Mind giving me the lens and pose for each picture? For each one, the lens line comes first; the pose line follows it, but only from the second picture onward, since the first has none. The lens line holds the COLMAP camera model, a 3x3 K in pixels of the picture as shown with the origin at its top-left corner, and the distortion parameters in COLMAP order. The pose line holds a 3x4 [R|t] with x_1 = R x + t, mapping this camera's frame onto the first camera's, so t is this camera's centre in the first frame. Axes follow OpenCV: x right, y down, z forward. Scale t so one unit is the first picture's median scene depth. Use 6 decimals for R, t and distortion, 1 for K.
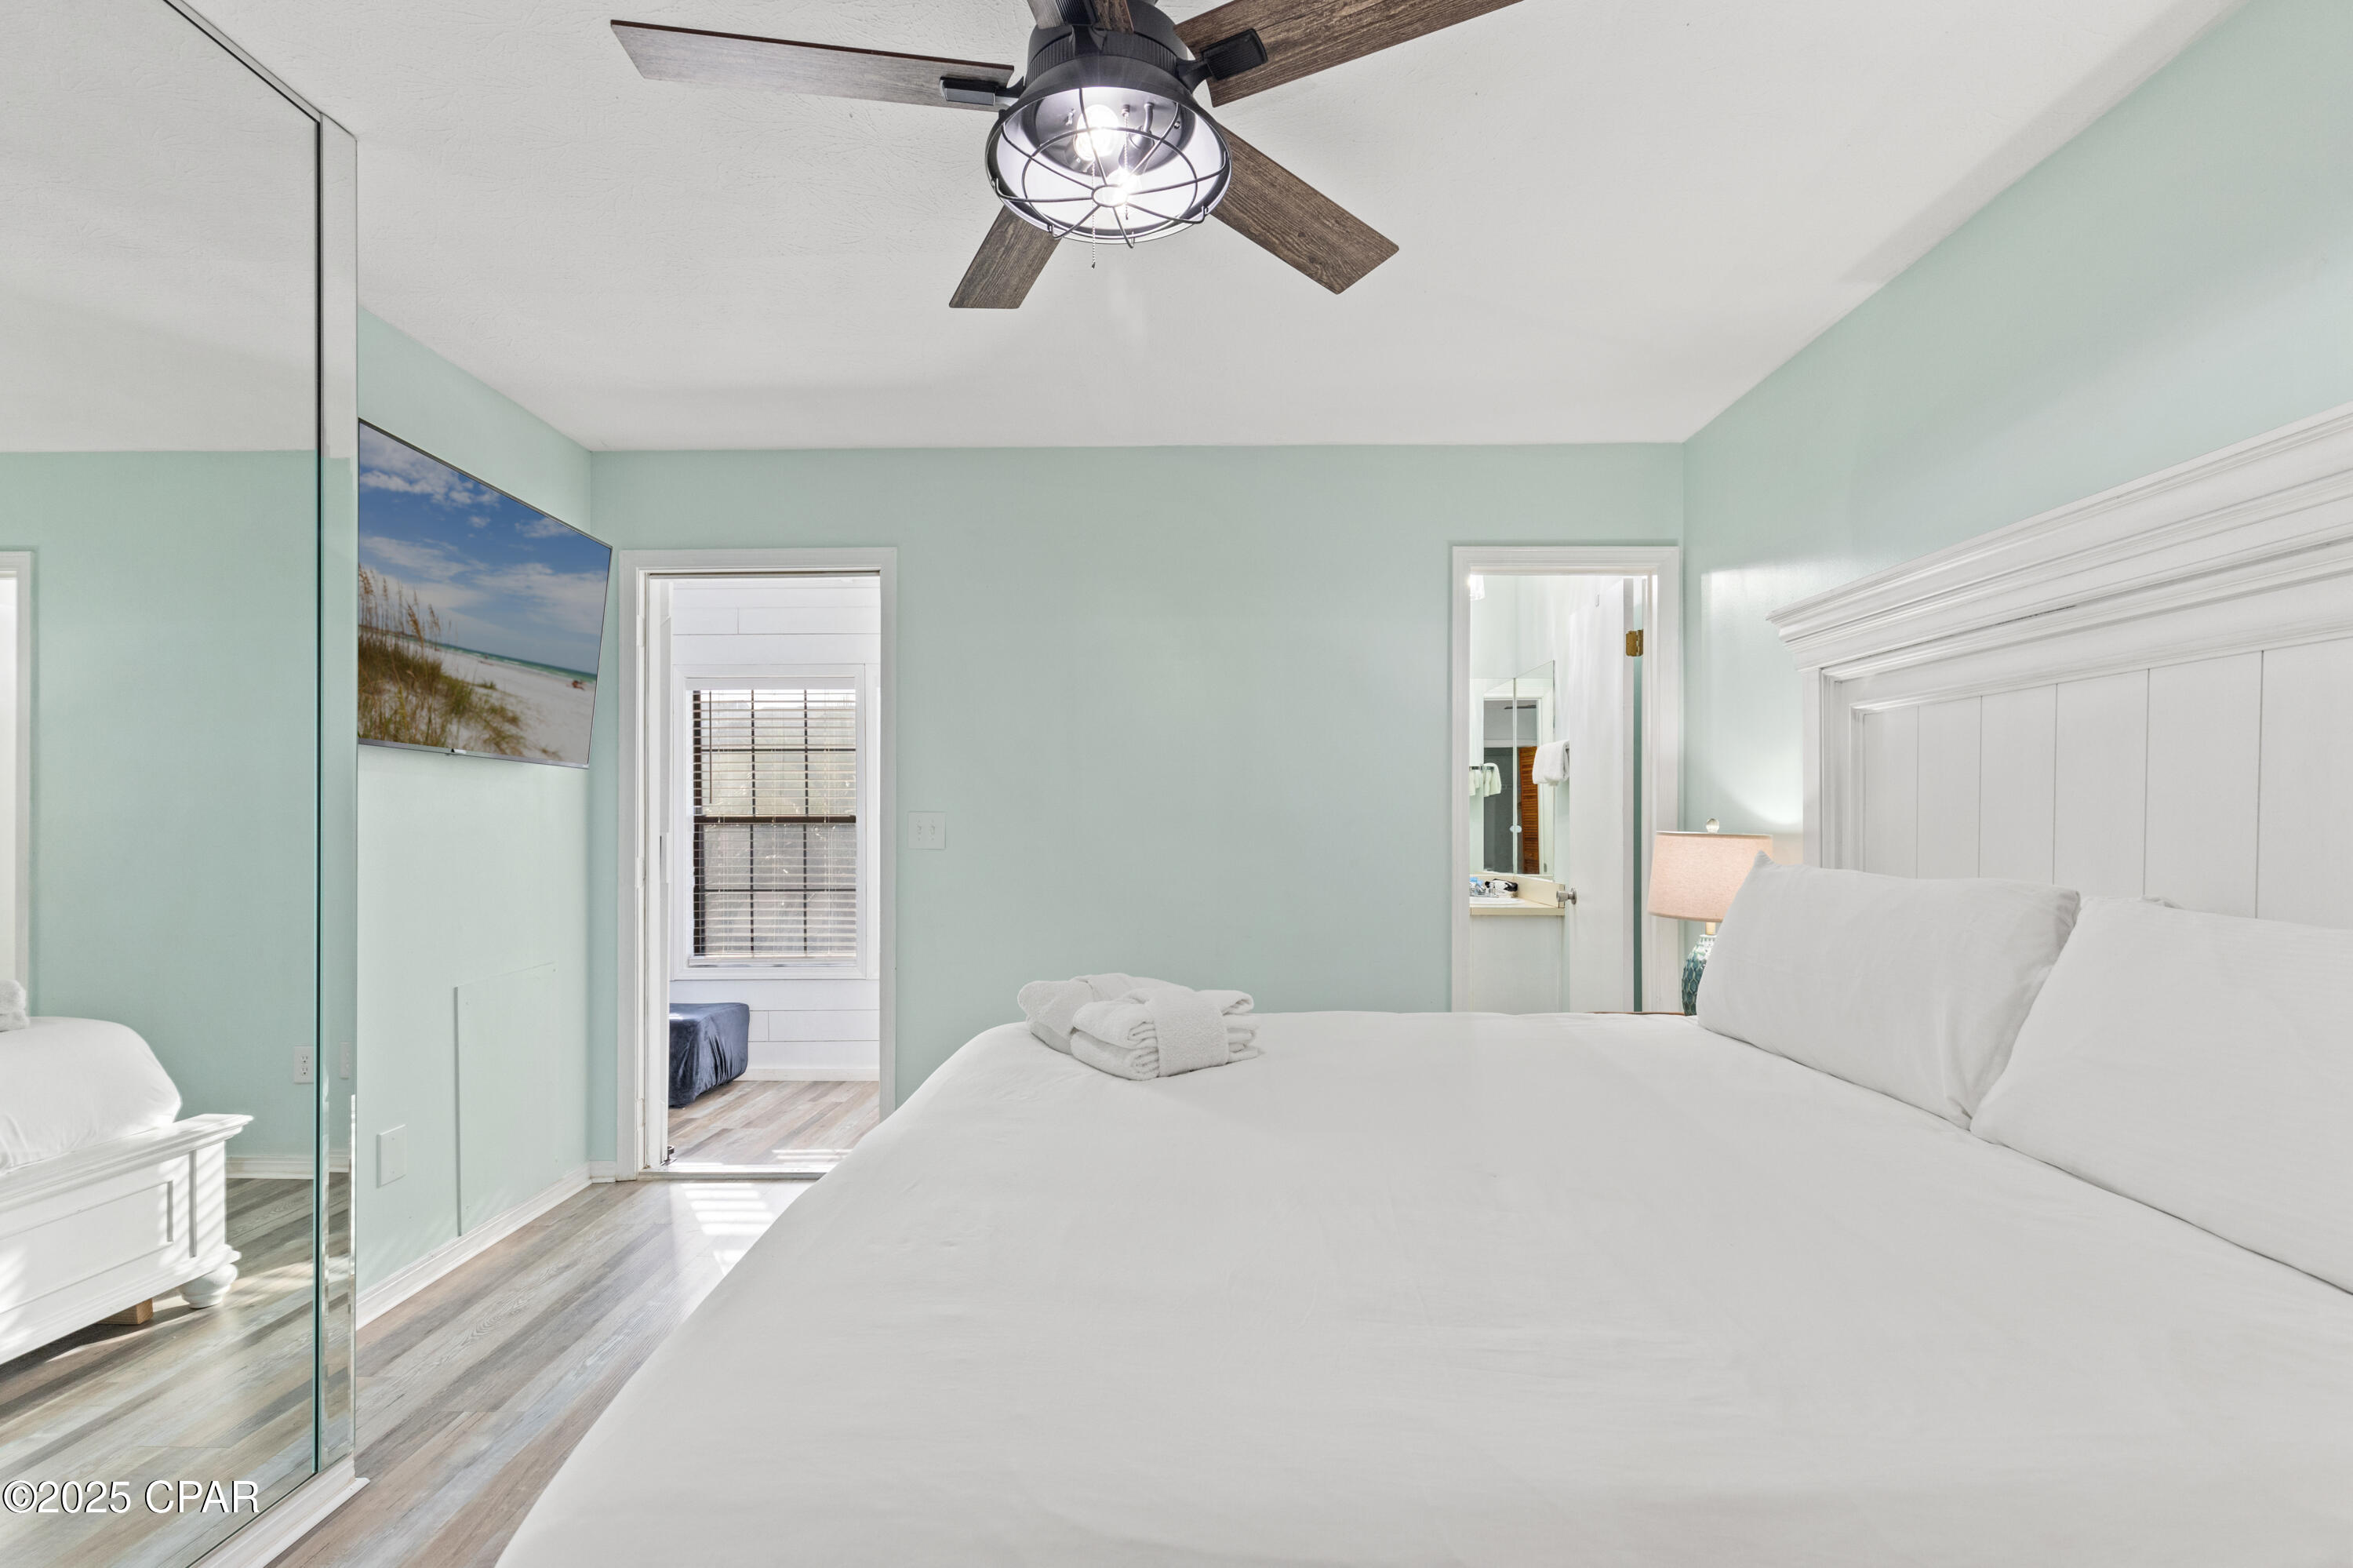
lens RADIAL K [[1054.2, 0, 1173.8], [0, 1054.2, 832.6], [0, 0, 1]] dist [0.001869, 0.000586]
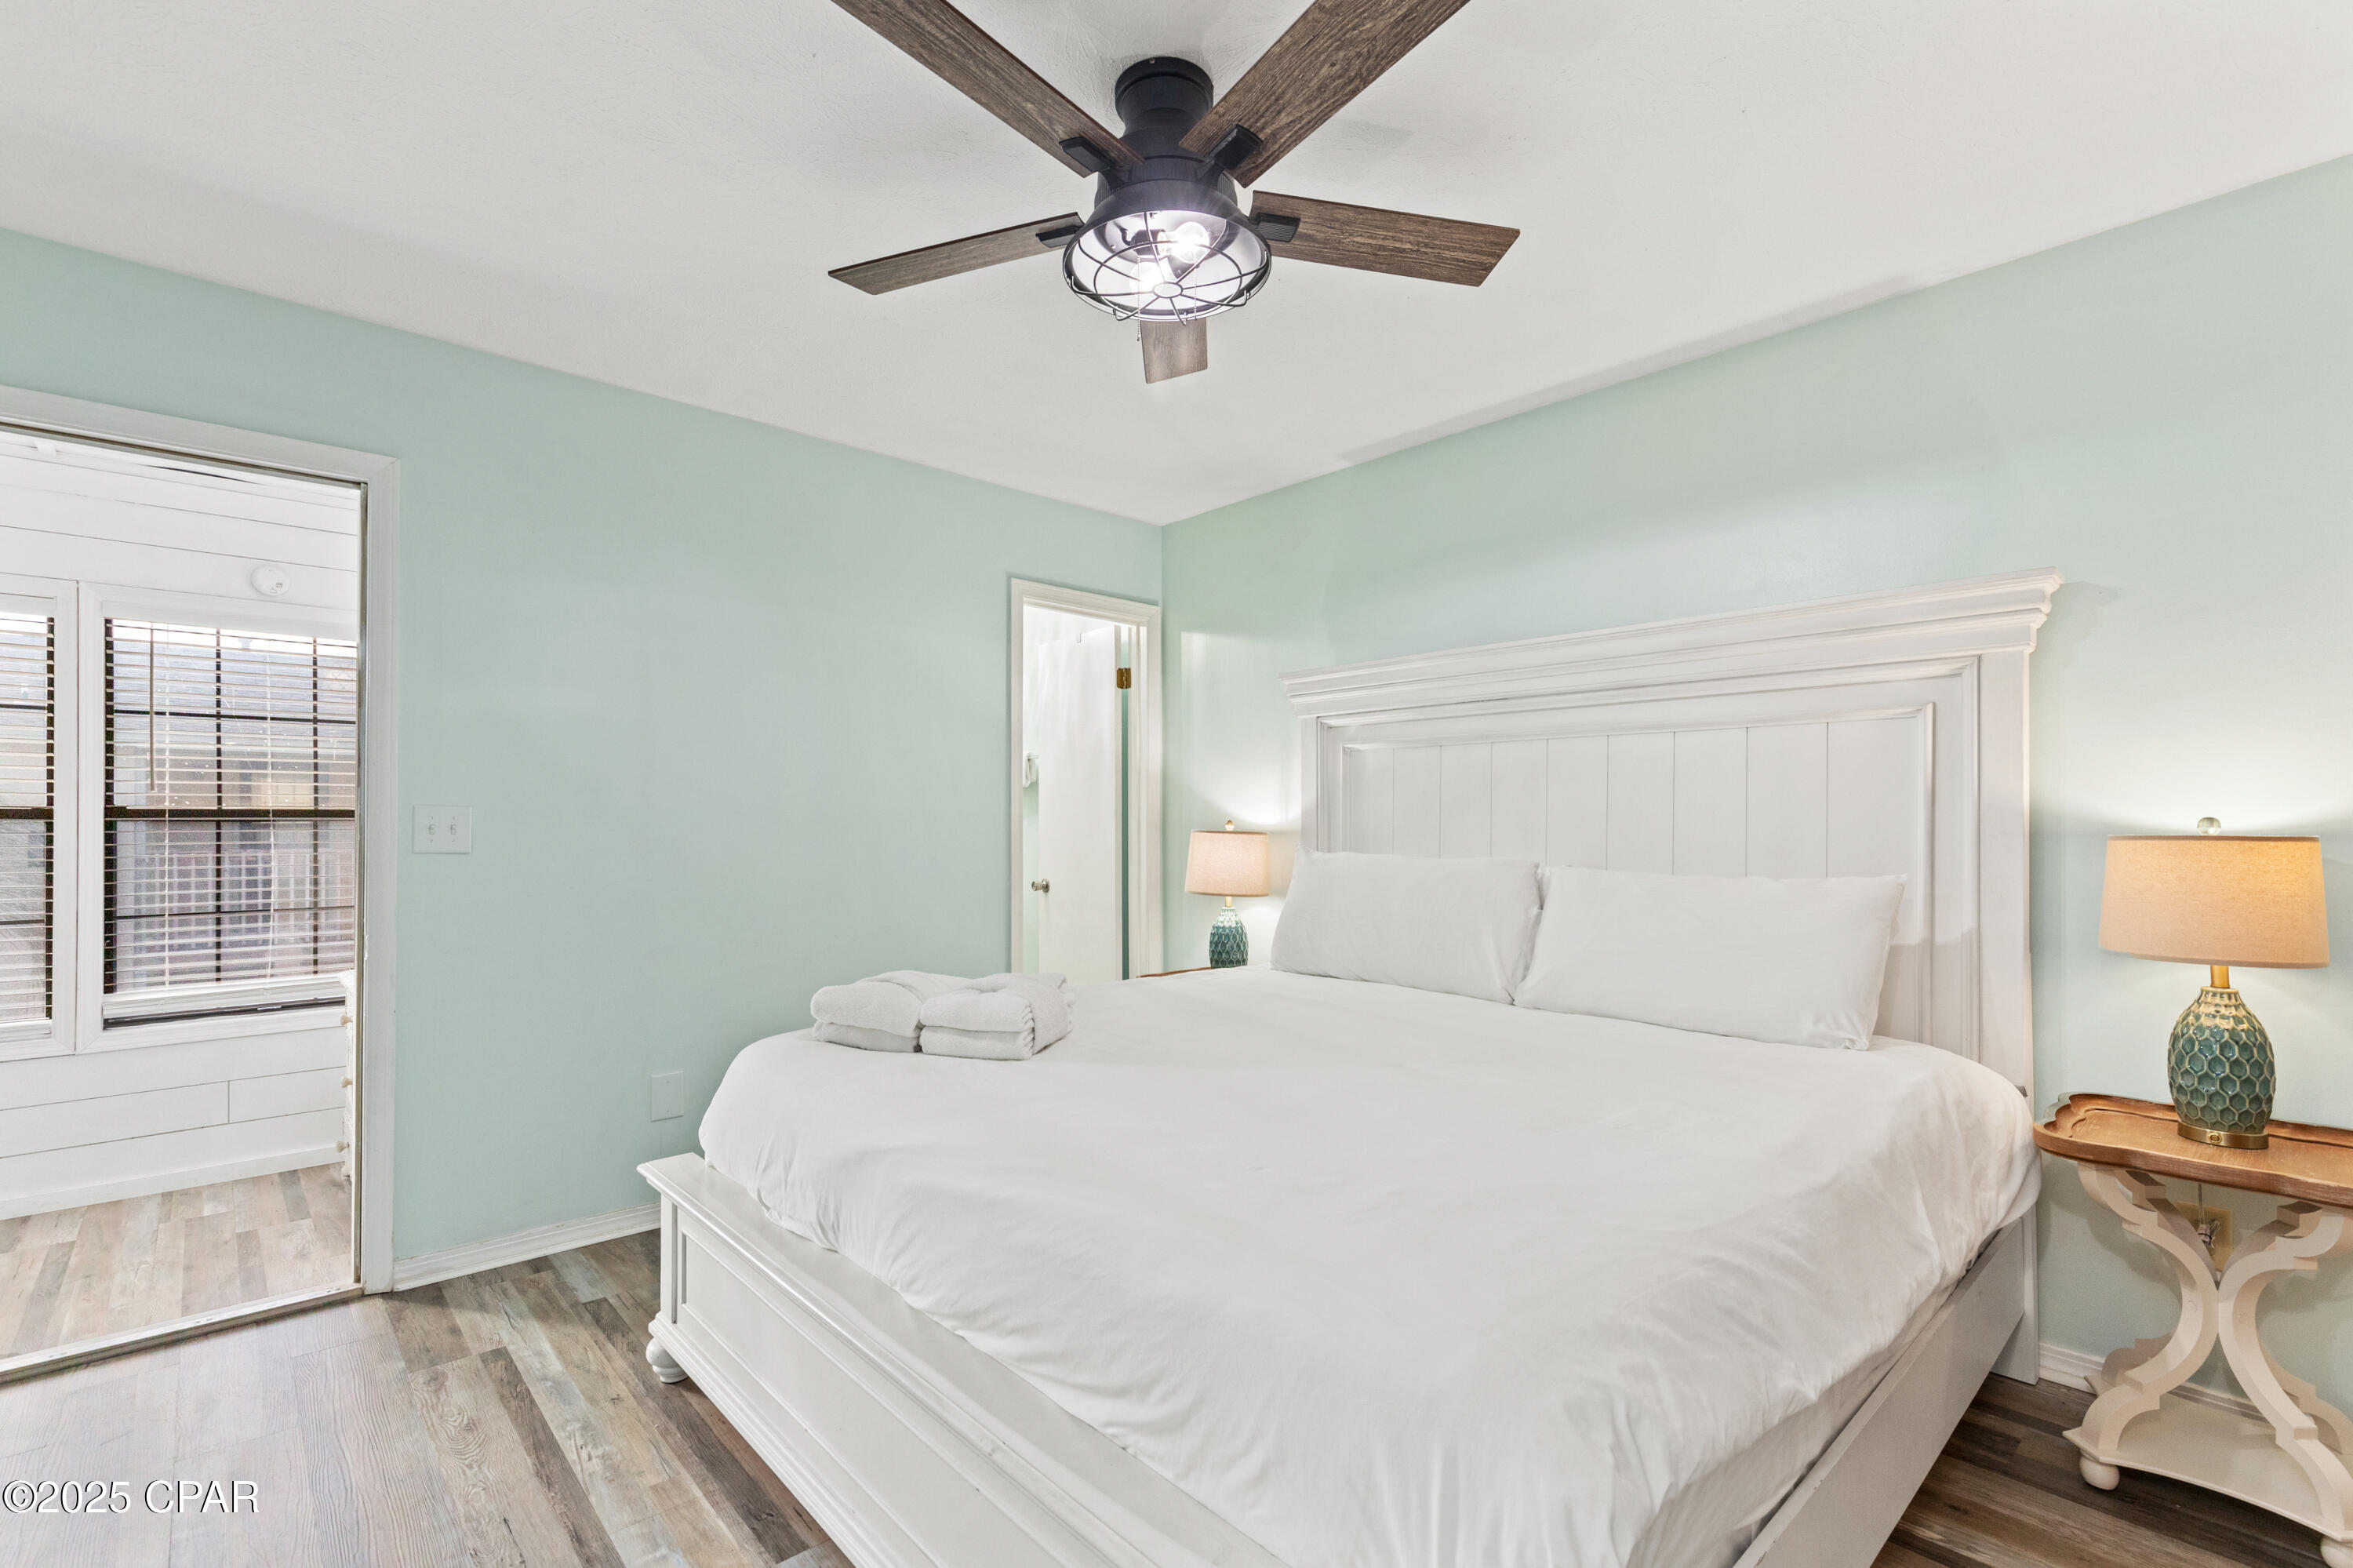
lens RADIAL K [[1054.2, 0, 1173.8], [0, 1054.2, 832.6], [0, 0, 1]] dist [0.001869, 0.000586]
pose [[0.731686, -0.001790, 0.681640, -0.416684], [0.002701, 0.999996, -0.000273, 0.001931], [-0.681637, 0.002041, 0.731688, 0.064222]]
